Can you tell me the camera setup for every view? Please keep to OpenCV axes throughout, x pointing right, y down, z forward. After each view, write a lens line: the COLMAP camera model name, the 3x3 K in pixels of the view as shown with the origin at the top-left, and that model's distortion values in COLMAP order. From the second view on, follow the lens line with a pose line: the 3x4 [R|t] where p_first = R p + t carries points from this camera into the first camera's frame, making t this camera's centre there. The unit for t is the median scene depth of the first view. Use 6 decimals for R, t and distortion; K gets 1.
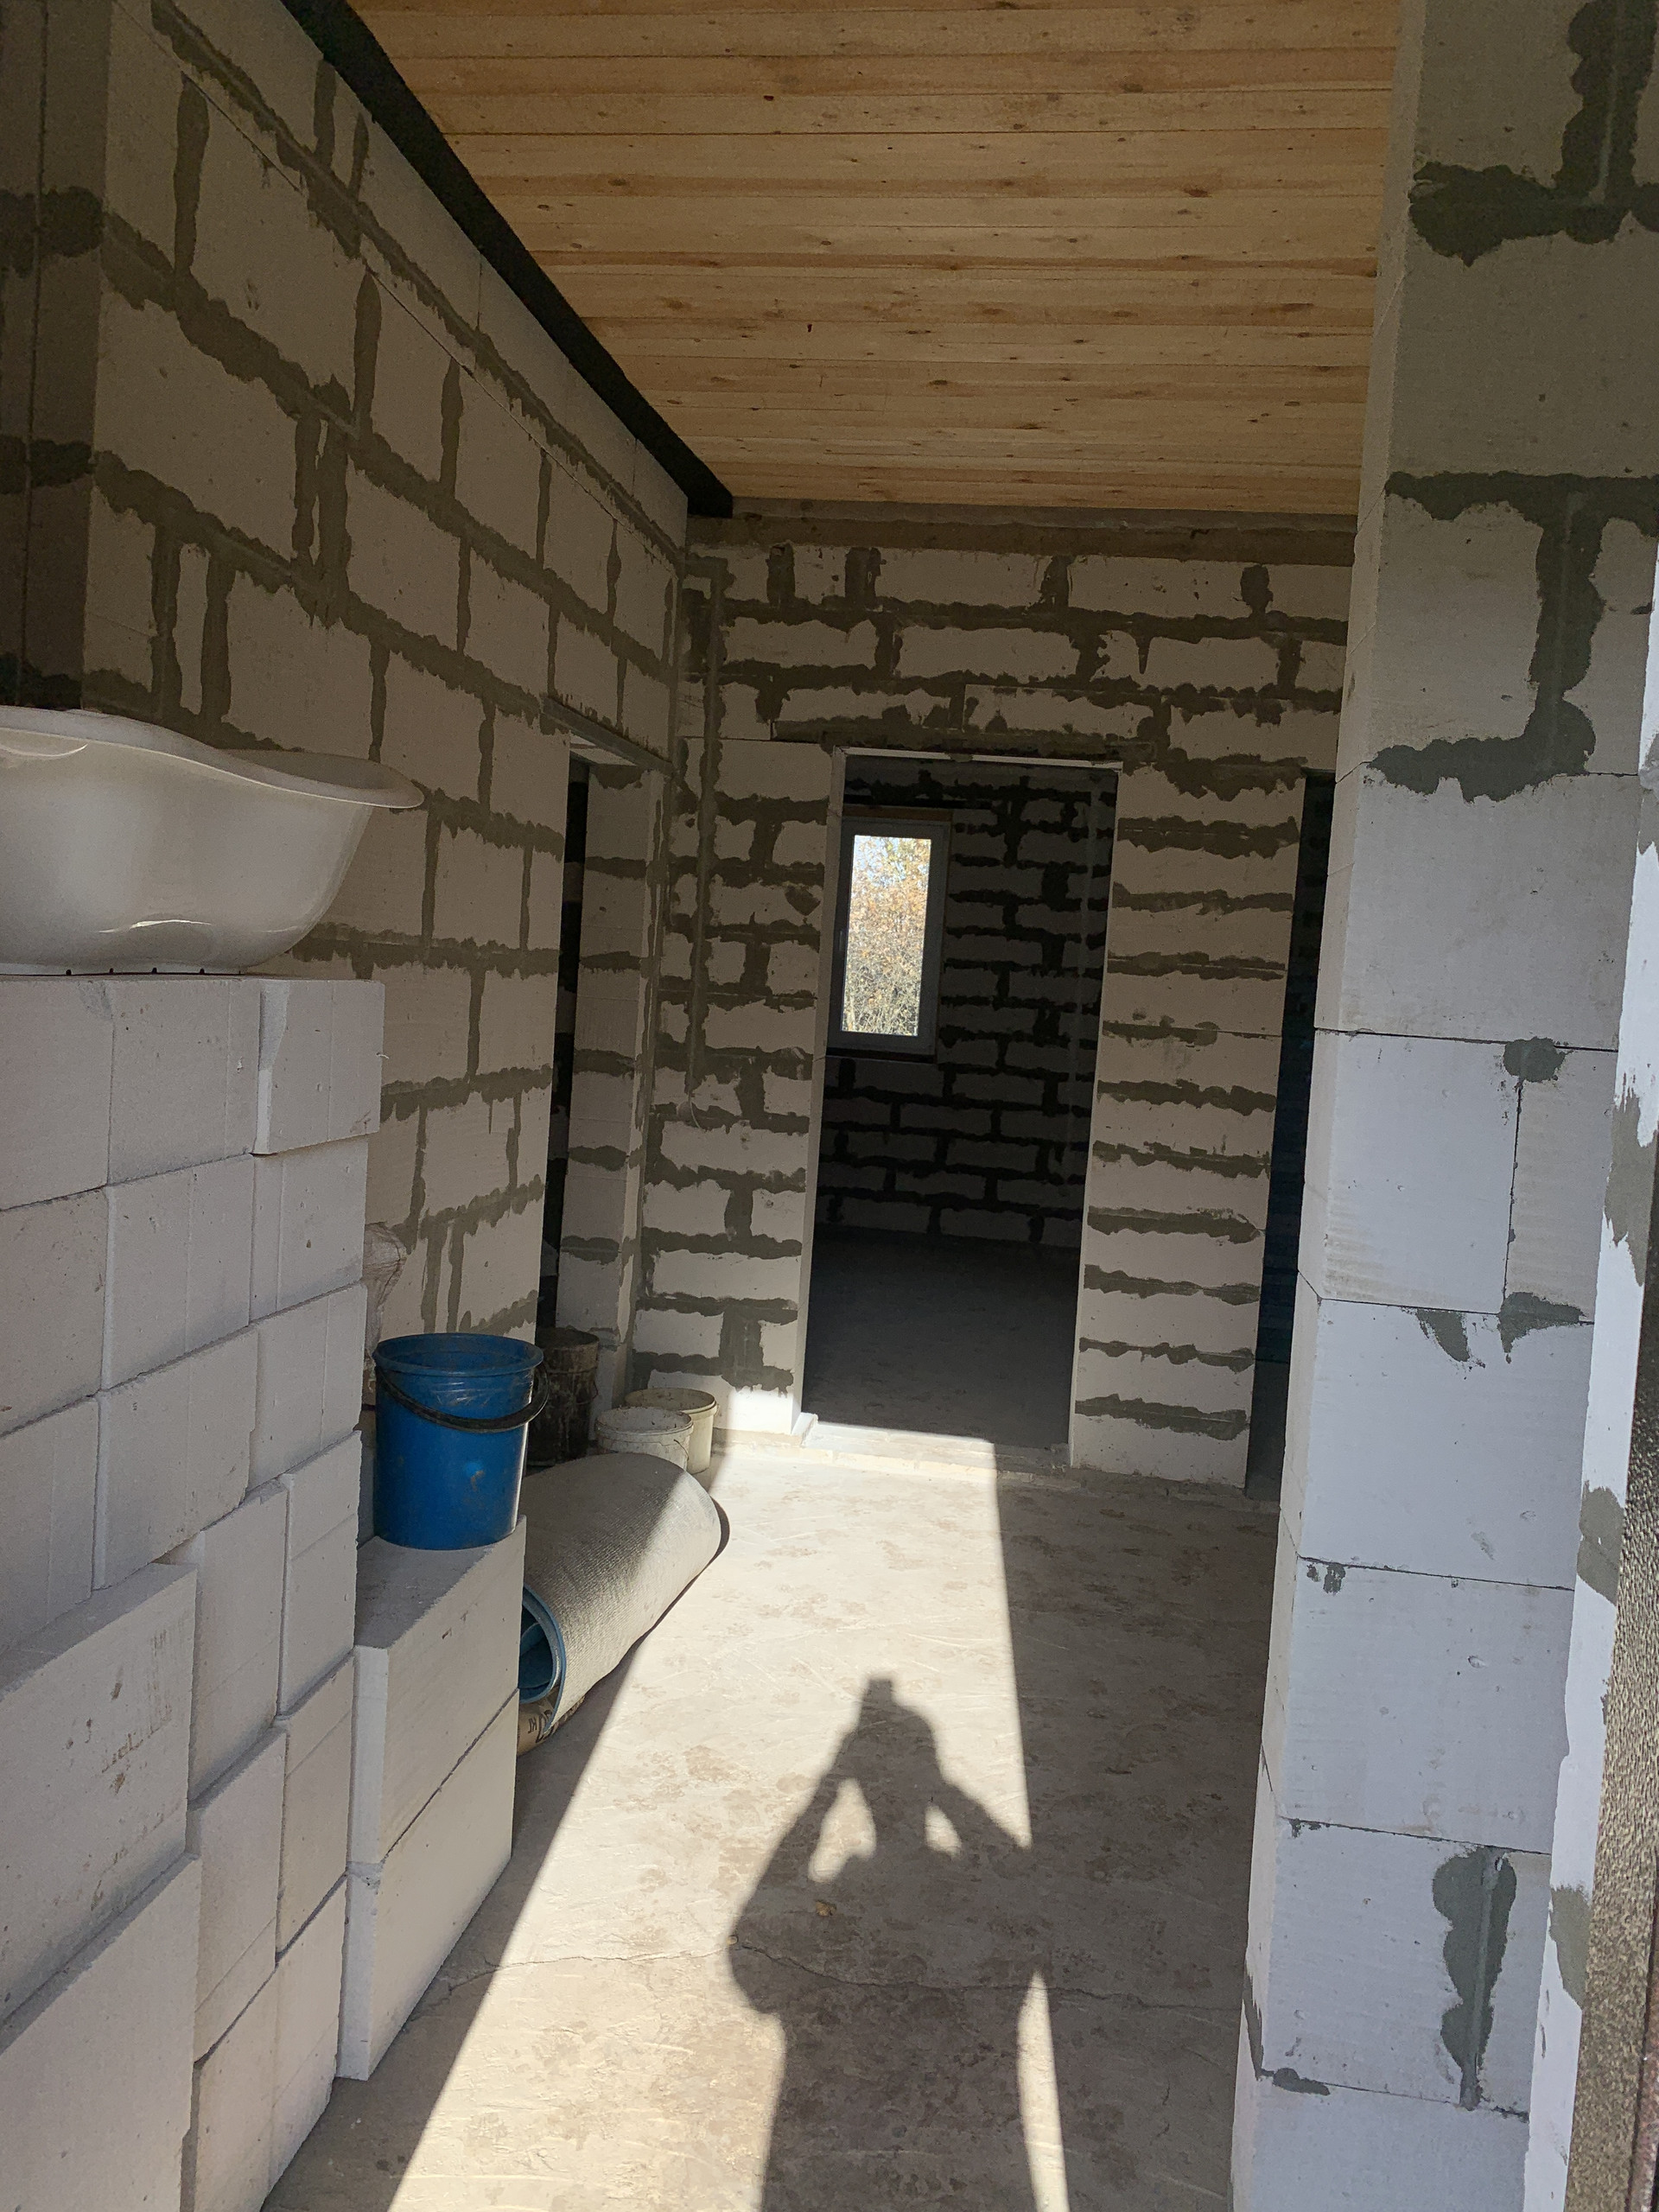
lens RADIAL K [[1674.0, 0, 817.9], [0, 1674.0, 1091.4], [0, 0, 1]] dist [0.035165, -0.035385]
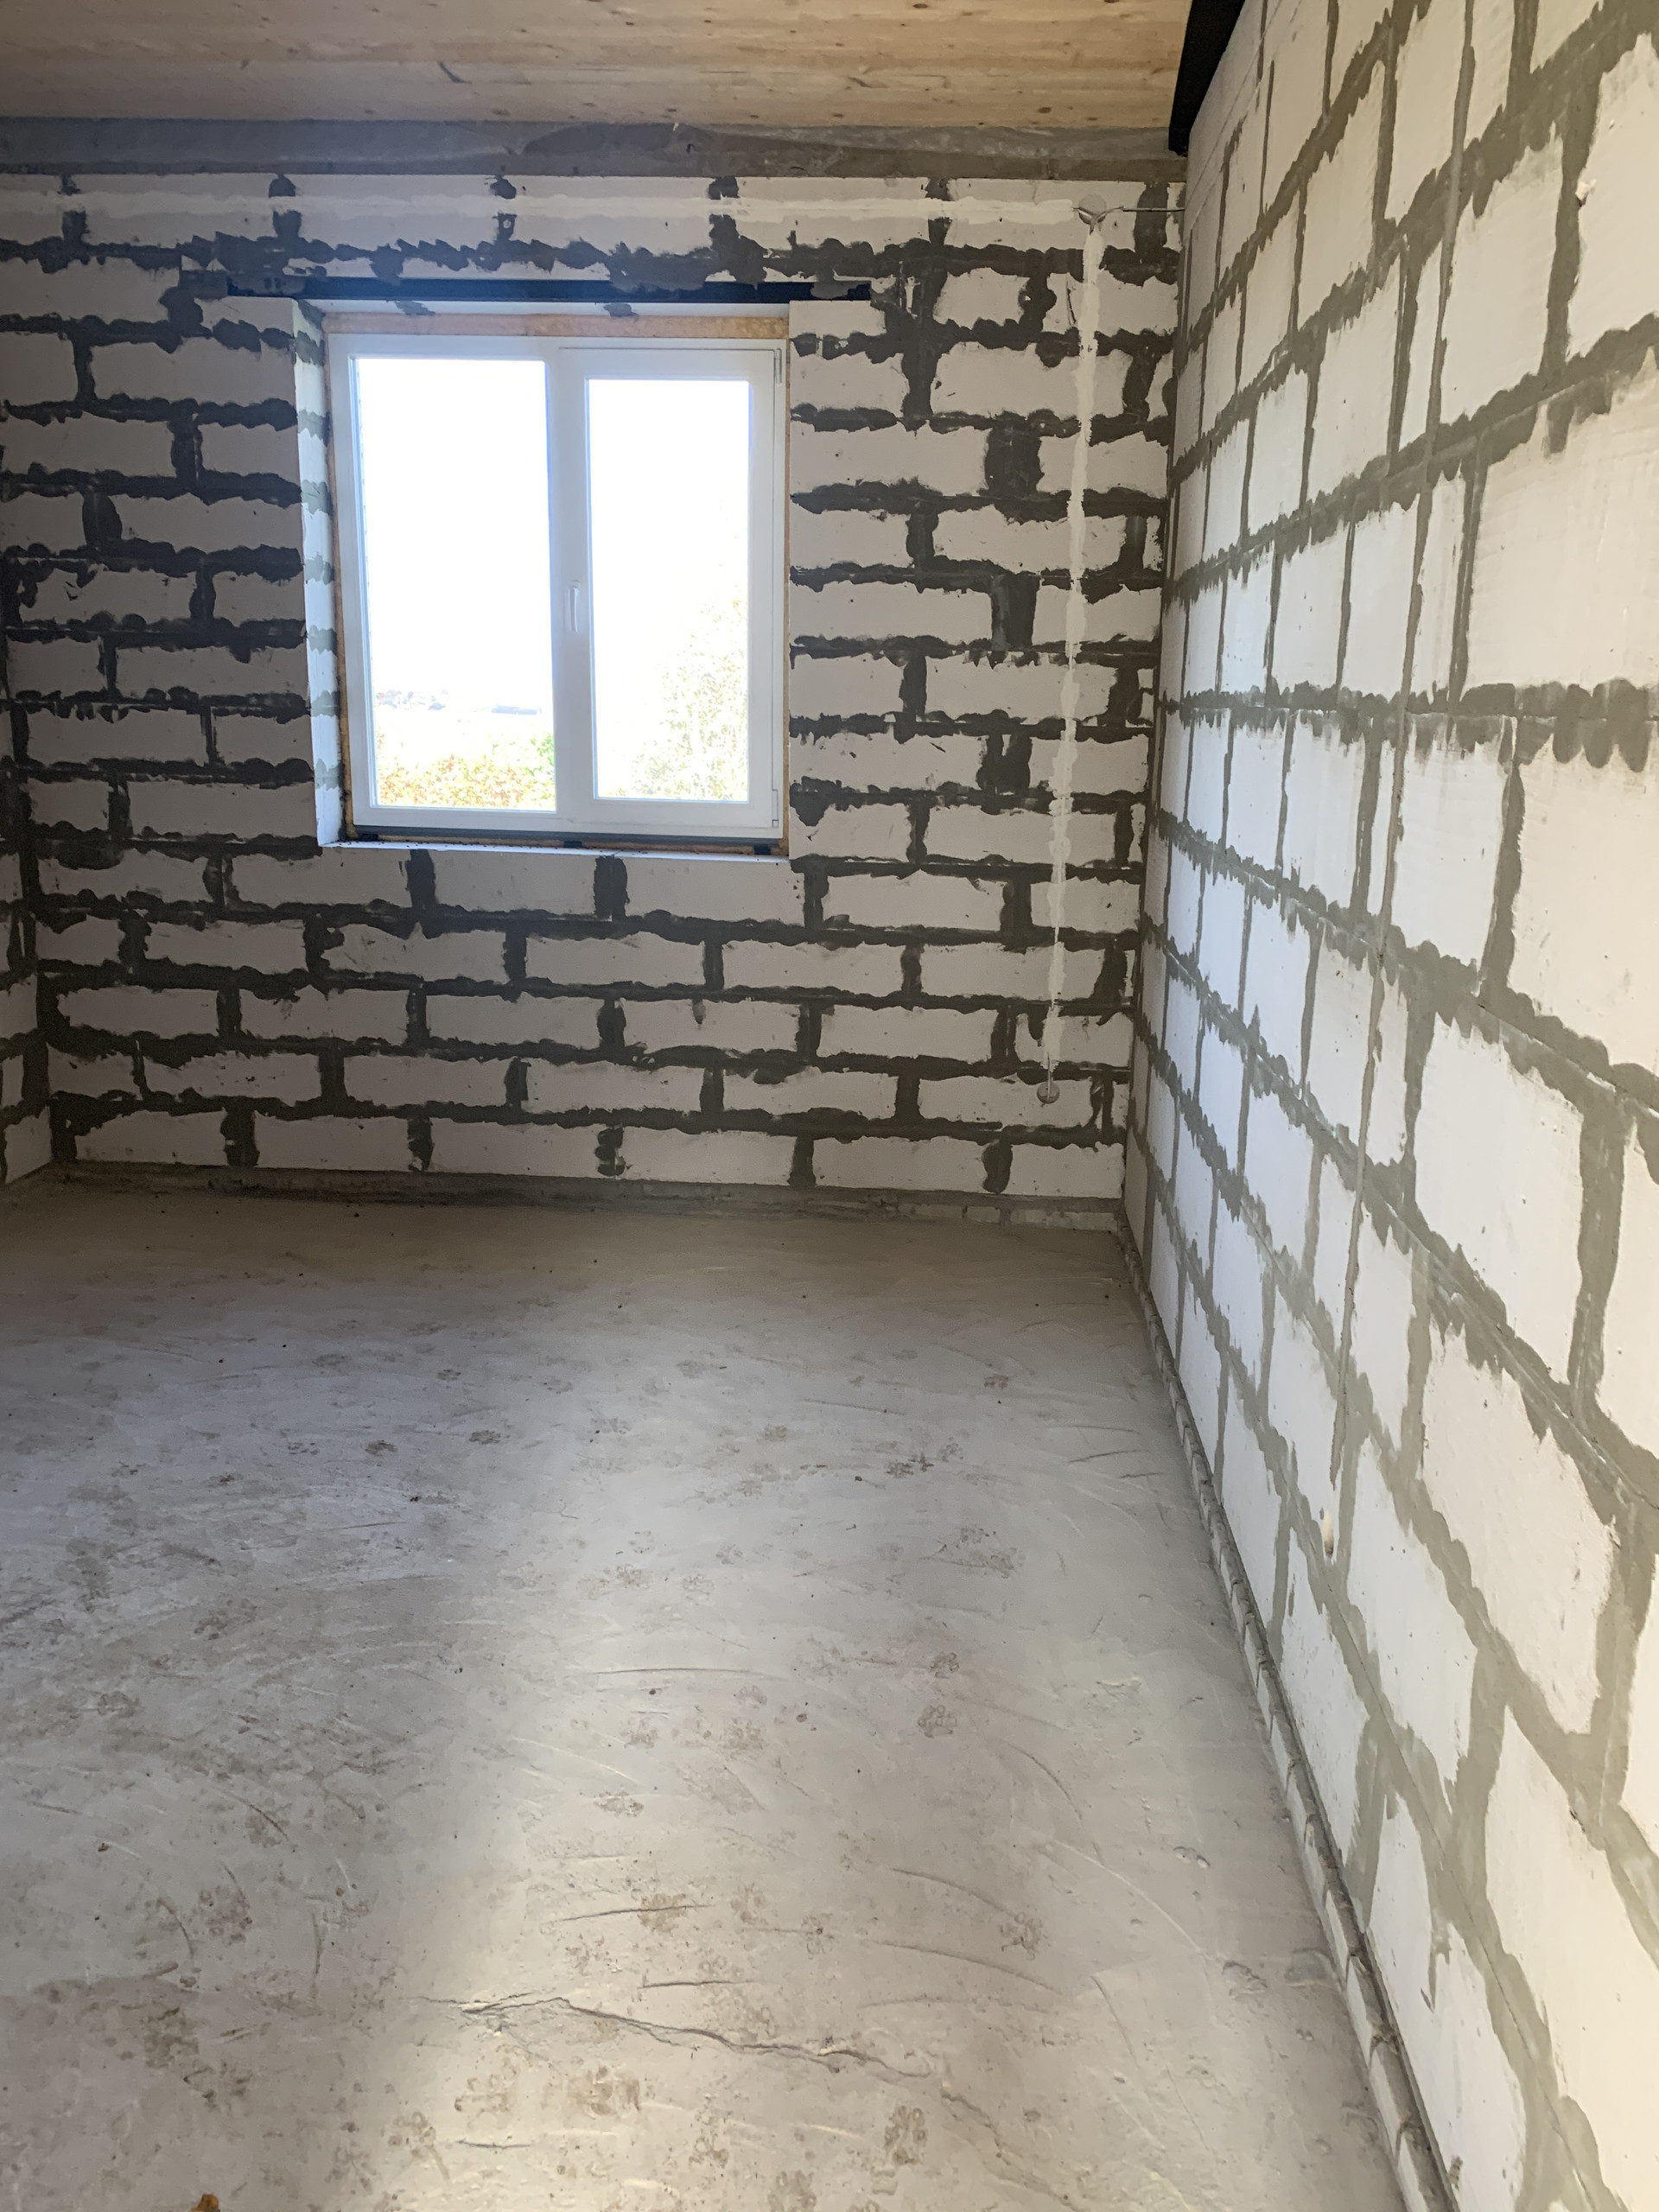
lens RADIAL K [[1674.0, 0, 841.4], [0, 1674.0, 1125.3], [0, 0, 1]] dist [0.035165, -0.035385]
pose [[0.993985, -0.072308, 0.082250, 0.072700], [0.055530, 0.980105, 0.190553, -0.059706], [-0.094392, -0.184840, 0.978225, 0.903853]]
